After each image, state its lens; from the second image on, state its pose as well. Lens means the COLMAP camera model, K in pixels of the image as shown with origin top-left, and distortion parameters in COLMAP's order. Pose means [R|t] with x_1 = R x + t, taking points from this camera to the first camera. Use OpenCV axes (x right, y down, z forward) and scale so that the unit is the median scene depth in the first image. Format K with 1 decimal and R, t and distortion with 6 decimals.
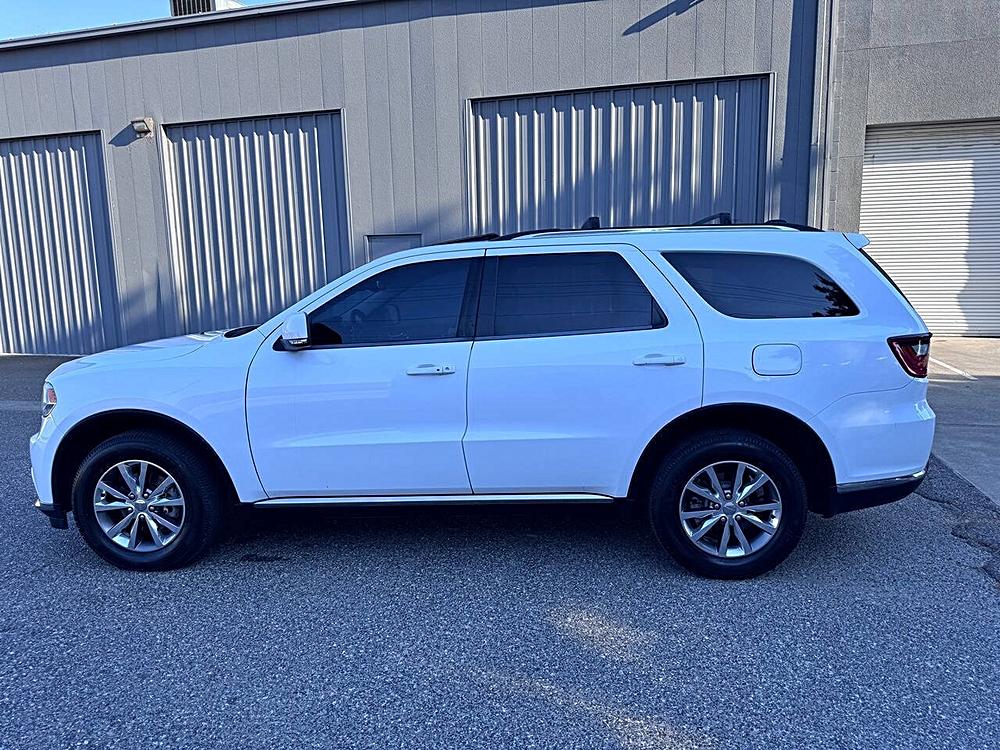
lens RADIAL K [[677.7, 0, 500.1], [0, 677.7, 378.1], [0, 0, 1]] dist [-0.010135, -0.011882]
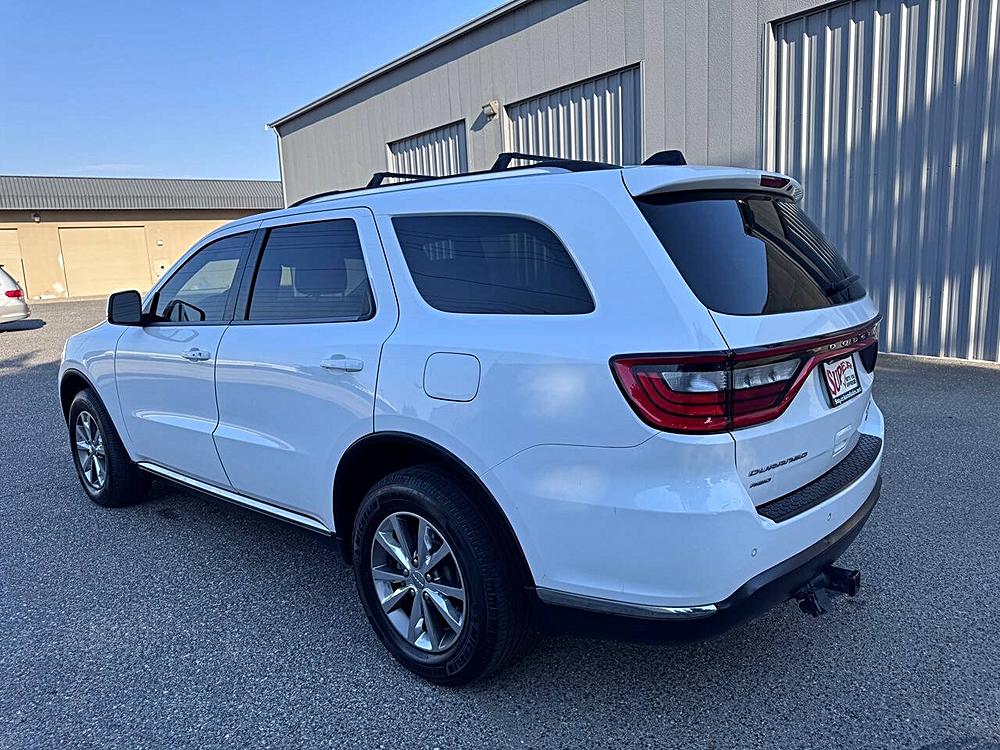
lens RADIAL K [[677.7, 0, 499.8], [0, 677.7, 371.2], [0, 0, 1]] dist [-0.010135, -0.011882]
pose [[0.802610, 0.078158, -0.591361, 0.212611], [-0.050901, 0.996737, 0.062652, -0.019061], [0.594328, -0.020184, 0.803970, 0.128047]]
